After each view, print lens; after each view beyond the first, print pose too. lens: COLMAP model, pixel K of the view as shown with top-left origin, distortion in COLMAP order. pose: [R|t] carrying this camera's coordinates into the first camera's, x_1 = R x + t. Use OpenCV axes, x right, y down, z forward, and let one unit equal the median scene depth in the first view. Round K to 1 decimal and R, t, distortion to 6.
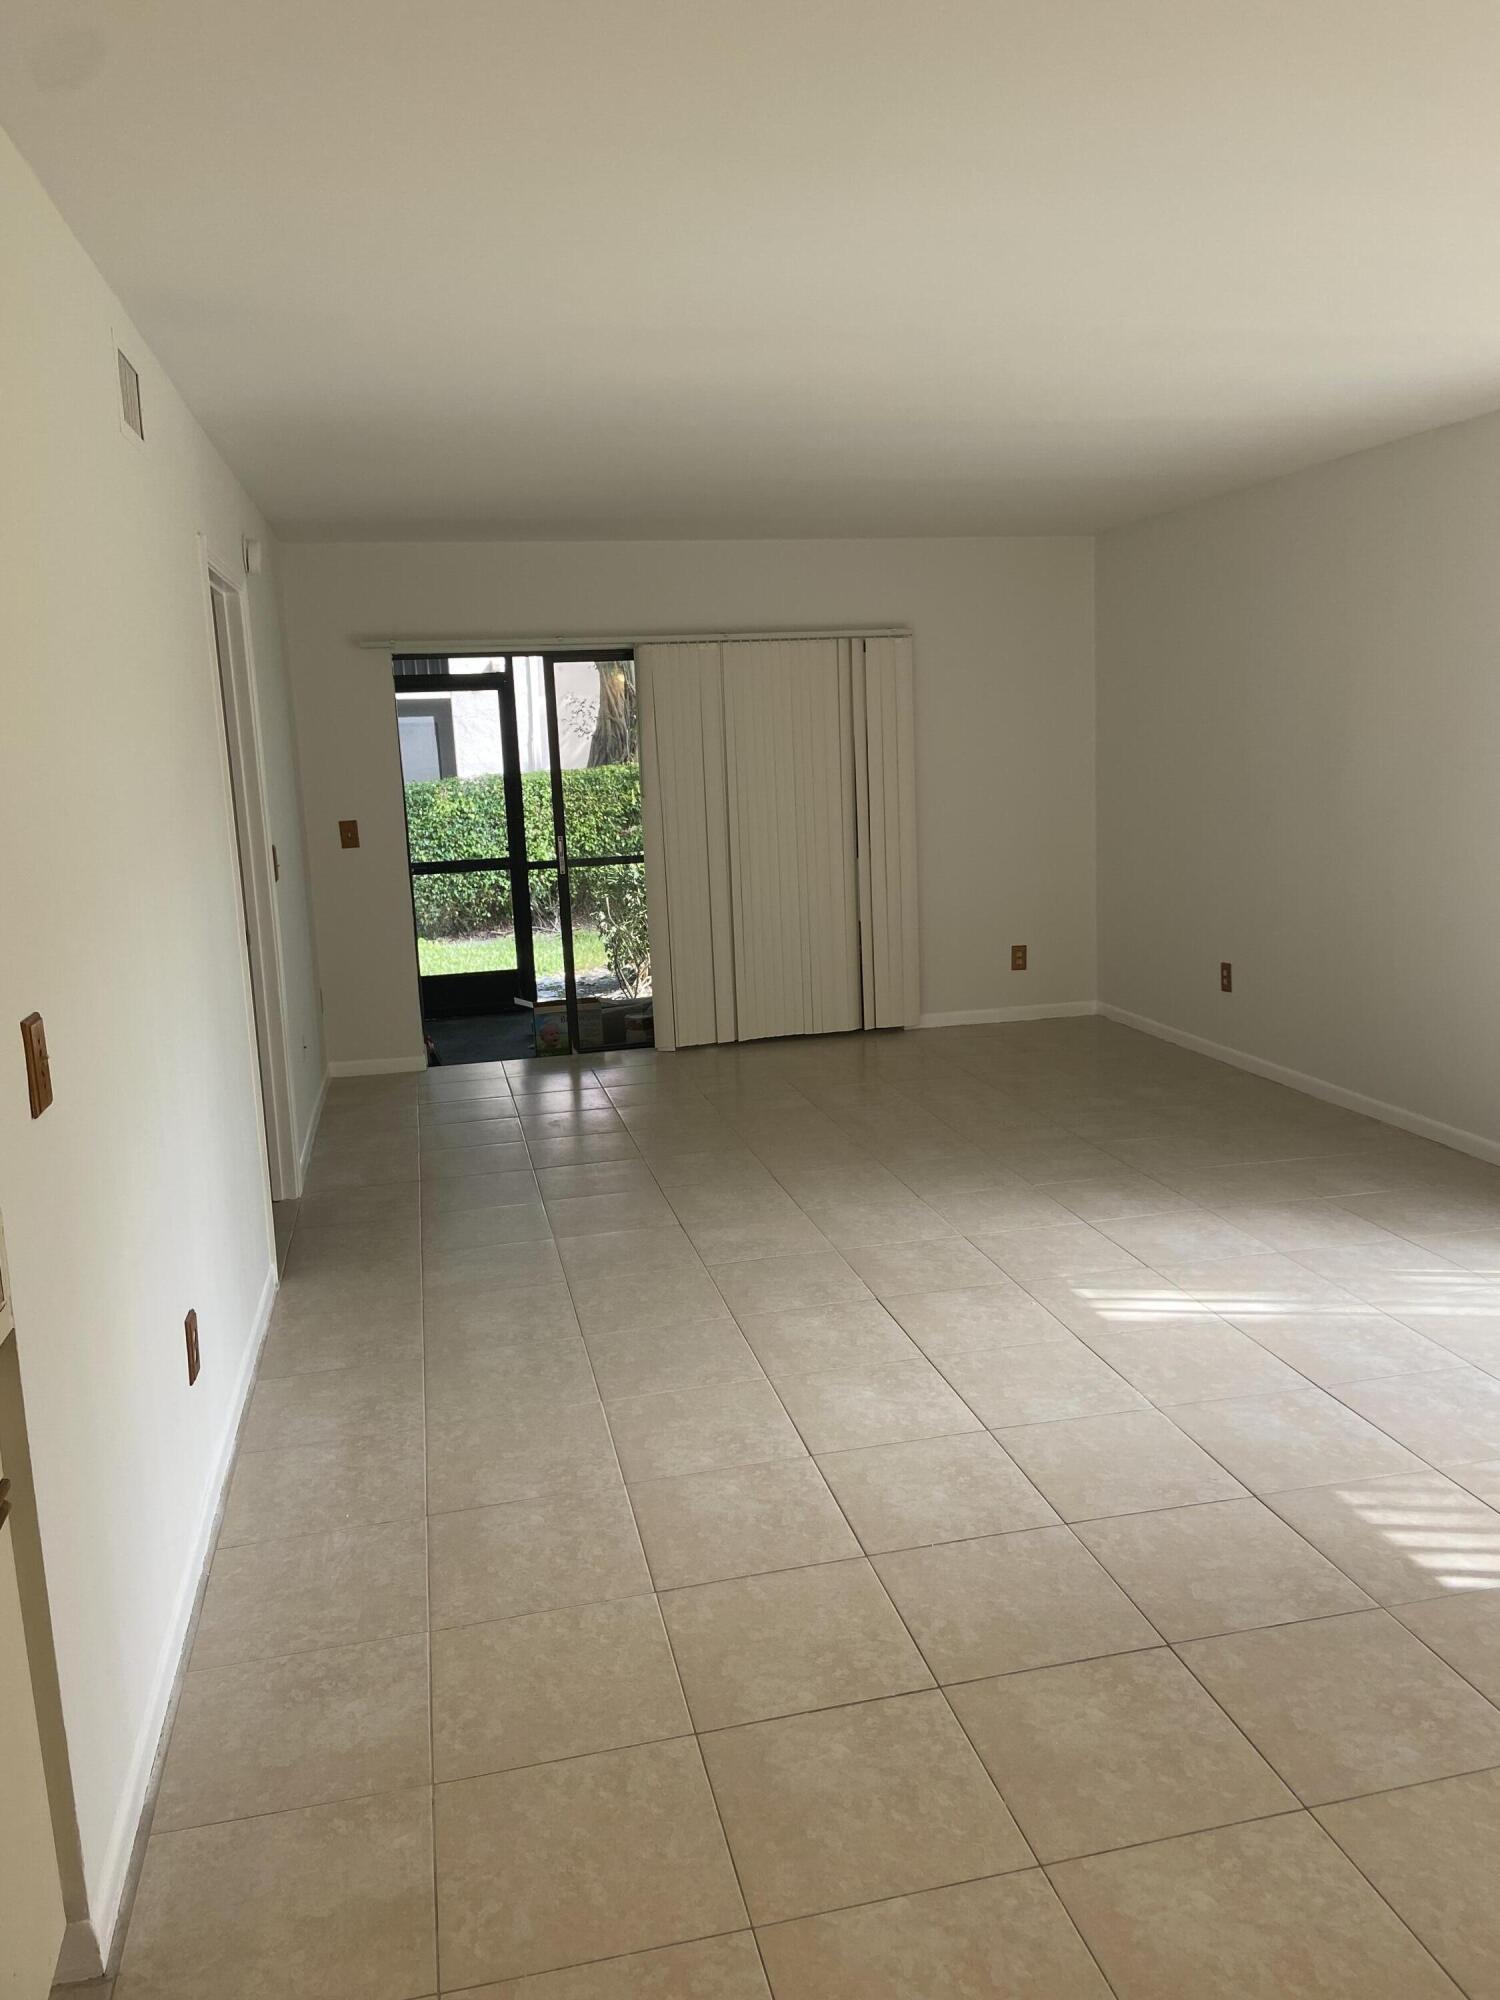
lens RADIAL K [[1495.4, 0, 745.3], [0, 1495.4, 988.7], [0, 0, 1]] dist [0.068082, -0.073027]
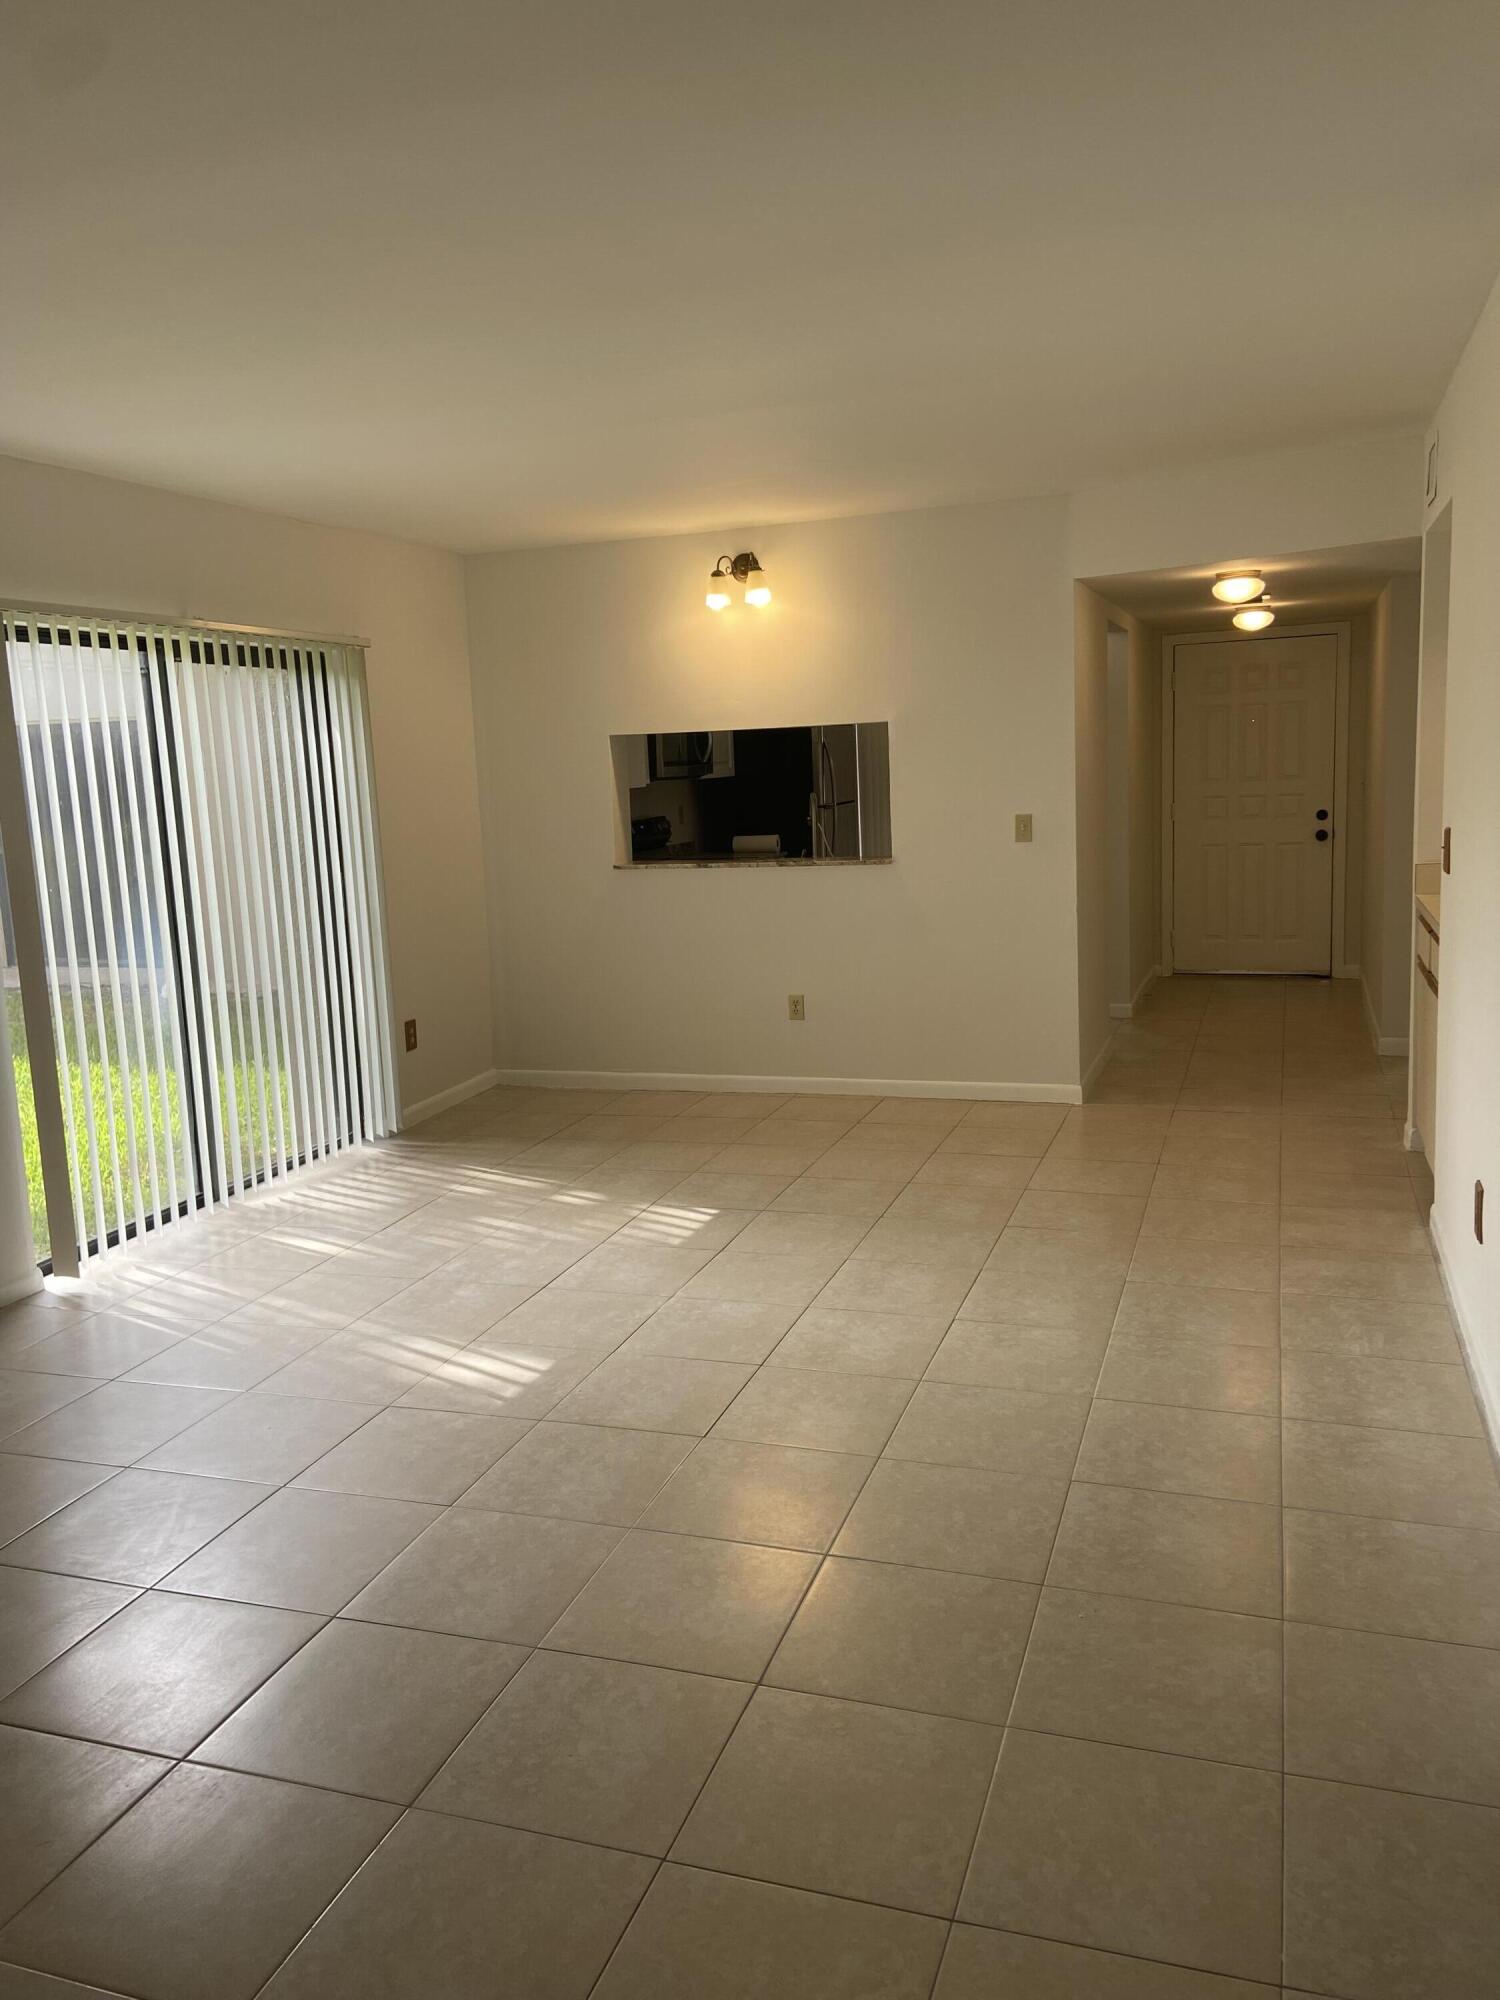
lens RADIAL K [[1495.4, 0, 745.3], [0, 1495.4, 988.7], [0, 0, 1]] dist [0.068082, -0.073027]
pose [[-0.847573, -0.001188, 0.530677, -0.454615], [0.167586, 0.948226, 0.269784, -0.301184], [-0.503522, 0.317595, -0.803491, 1.948827]]
